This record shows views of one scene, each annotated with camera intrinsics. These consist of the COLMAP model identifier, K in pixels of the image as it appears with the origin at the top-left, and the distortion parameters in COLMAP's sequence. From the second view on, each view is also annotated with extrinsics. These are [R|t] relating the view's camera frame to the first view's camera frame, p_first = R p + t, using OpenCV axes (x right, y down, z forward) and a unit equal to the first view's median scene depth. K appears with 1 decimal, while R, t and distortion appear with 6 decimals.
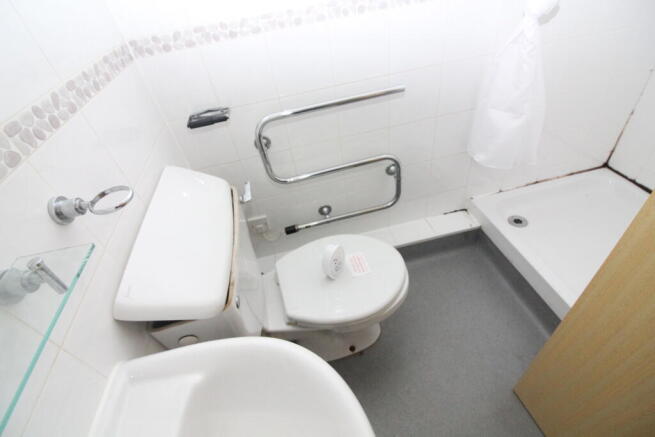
lens RADIAL K [[309.3, 0, 327.5], [0, 309.3, 218.5], [0, 0, 1]] dist [-0.002427, -0.000867]
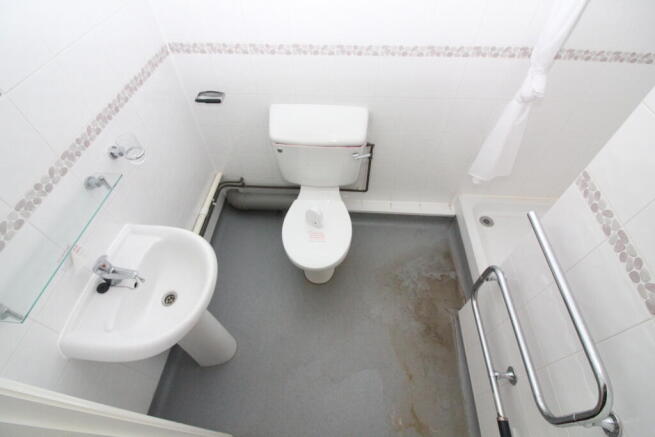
lens RADIAL K [[316.9, 0, 327.5], [0, 316.9, 218.5], [0, 0, 1]] dist [-0.000535, -0.000089]
pose [[0.947145, 0.307866, -0.090191, 0.922978], [-0.282146, 0.933207, 0.222526, -0.495815], [0.152675, -0.185317, 0.970746, -1.040411]]
